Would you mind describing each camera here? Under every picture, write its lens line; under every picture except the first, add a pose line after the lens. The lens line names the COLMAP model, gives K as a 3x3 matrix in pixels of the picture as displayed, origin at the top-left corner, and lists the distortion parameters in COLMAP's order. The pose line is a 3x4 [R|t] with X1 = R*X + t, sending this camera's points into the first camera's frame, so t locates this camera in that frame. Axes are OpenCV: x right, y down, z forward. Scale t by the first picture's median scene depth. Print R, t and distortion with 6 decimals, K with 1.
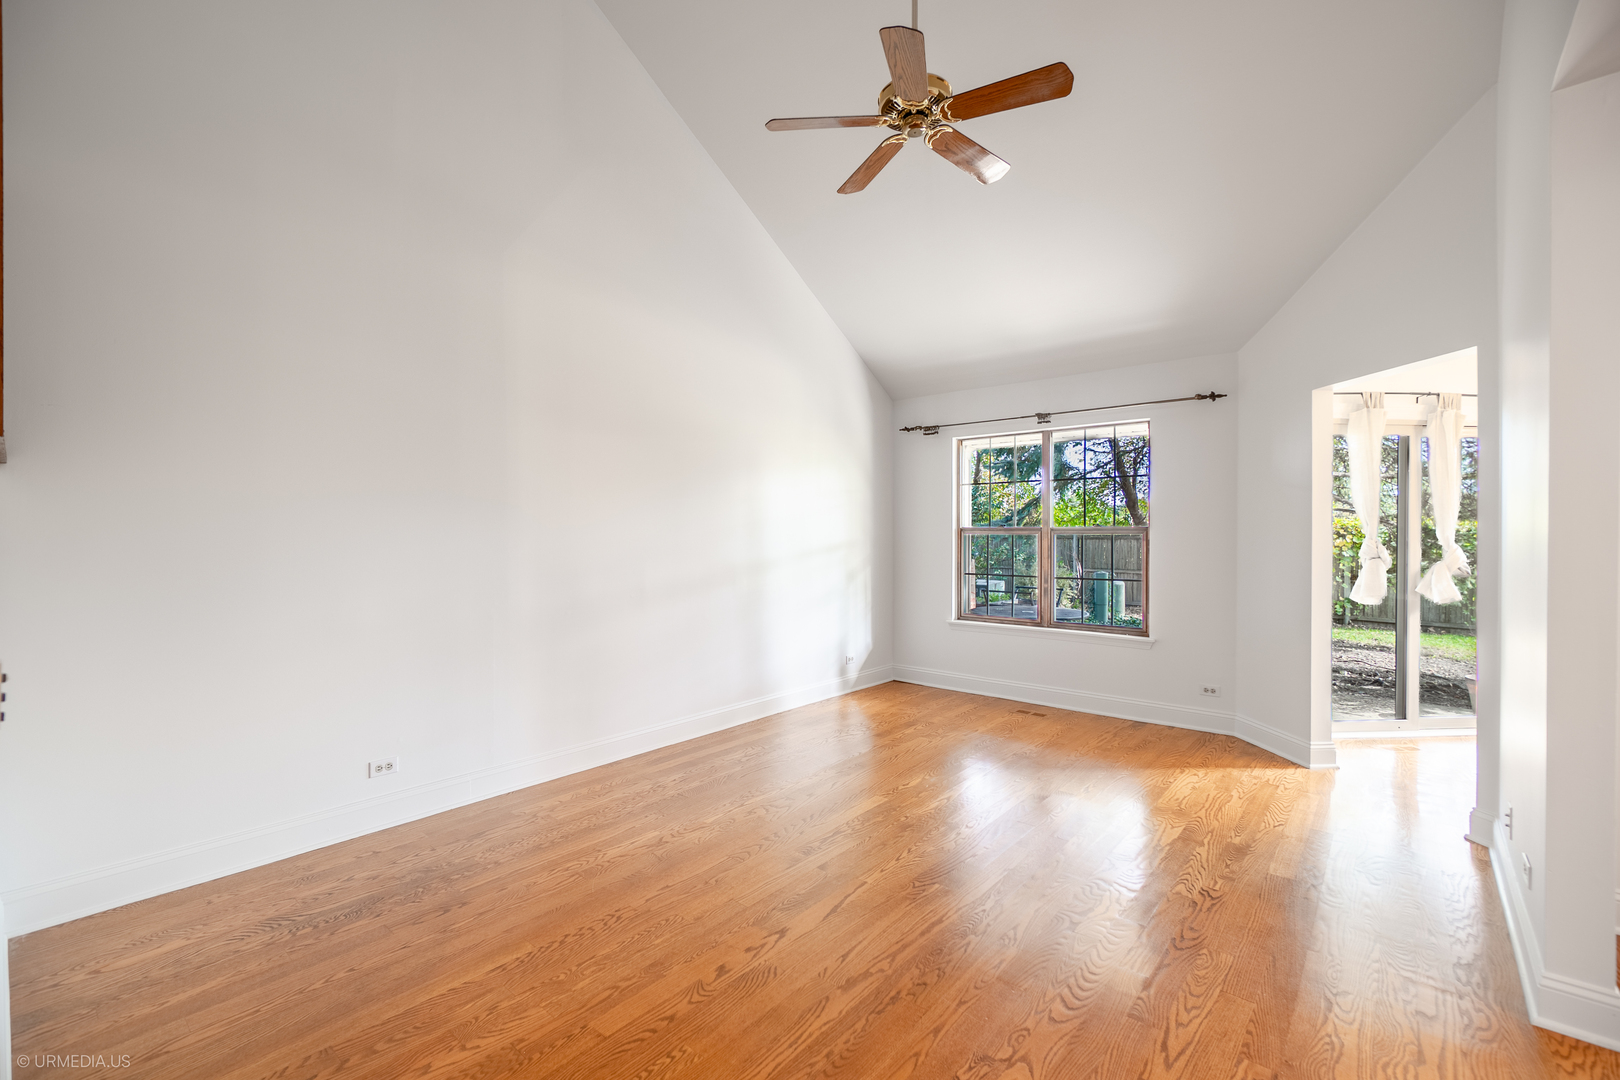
lens RADIAL K [[704.7, 0, 770.2], [0, 704.7, 539.0], [0, 0, 1]] dist [0.001905, 0.000628]
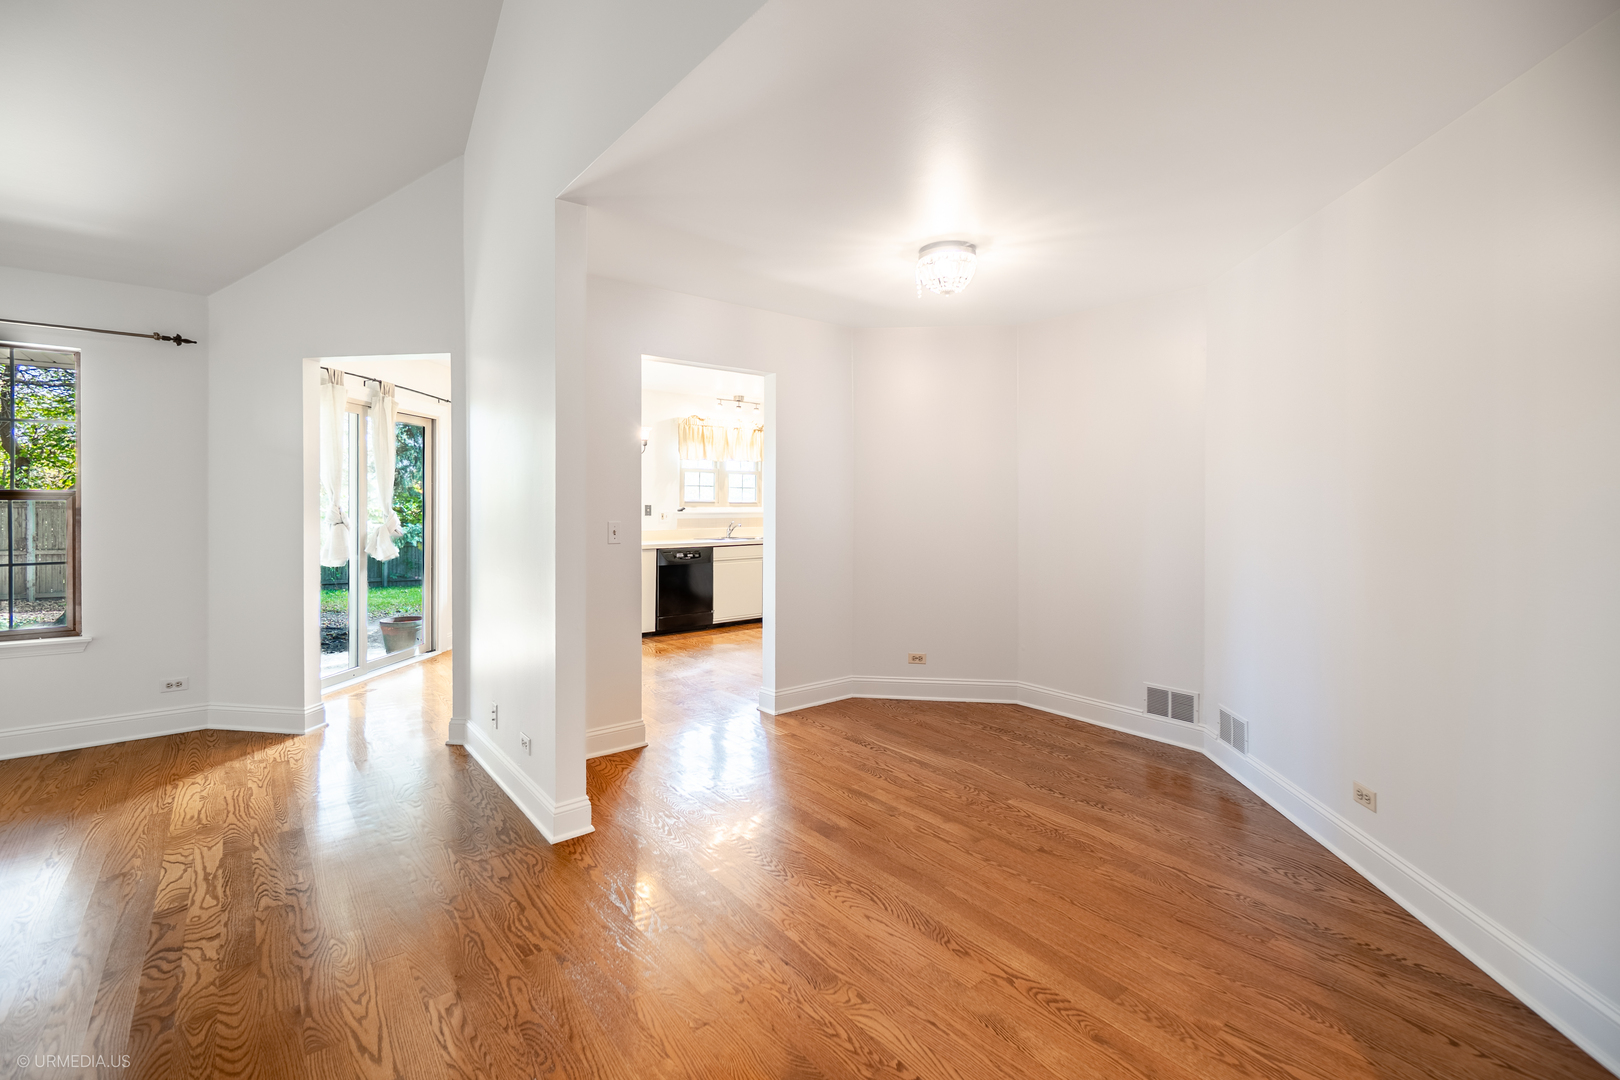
lens RADIAL K [[721.8, 0, 816.6], [0, 721.8, 507.3], [0, 0, 1]] dist [-0.004555, -0.000234]
pose [[0.153451, -0.006307, 0.988136, -0.136169], [0.004191, 0.999975, 0.005732, -0.001350], [-0.988147, 0.003261, 0.153474, 0.121020]]
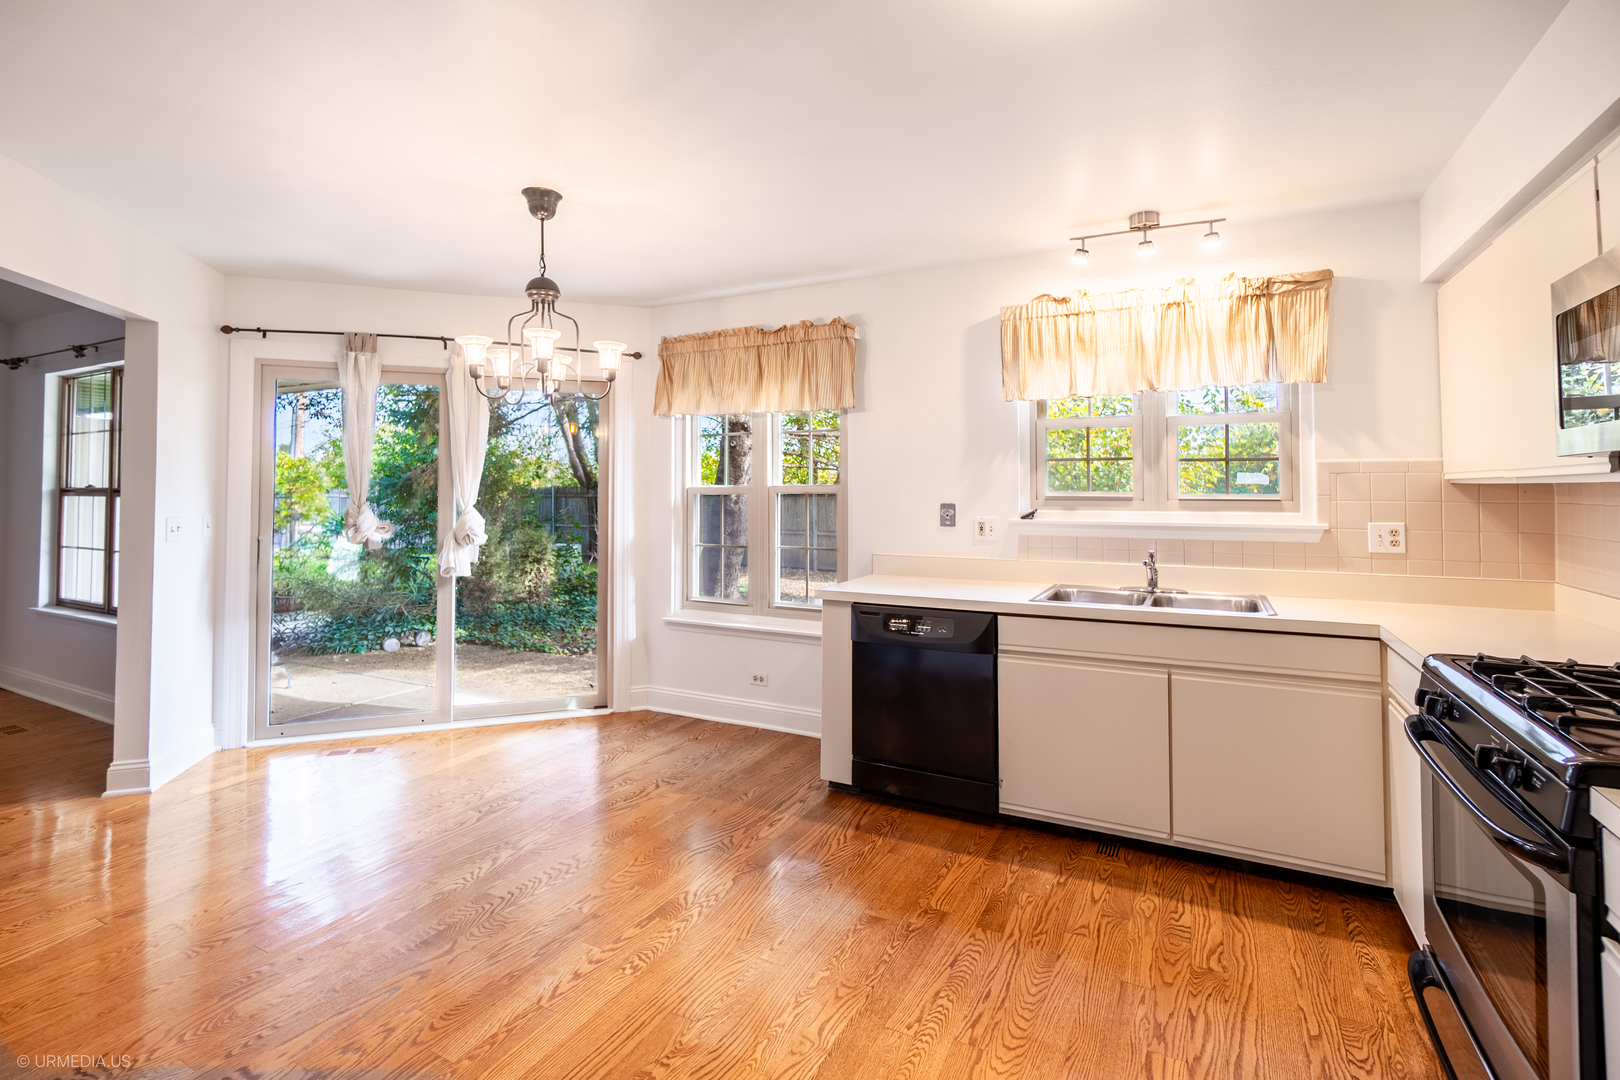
lens RADIAL K [[731.7, 0, 815.7], [0, 731.7, 473.5], [0, 0, 1]] dist [0.001041, 0.000182]
pose [[0.964267, 0.003727, 0.264907, 1.348251], [0.004333, 0.999545, -0.029838, -0.010437], [-0.264898, 0.029919, 0.963812, 0.002200]]
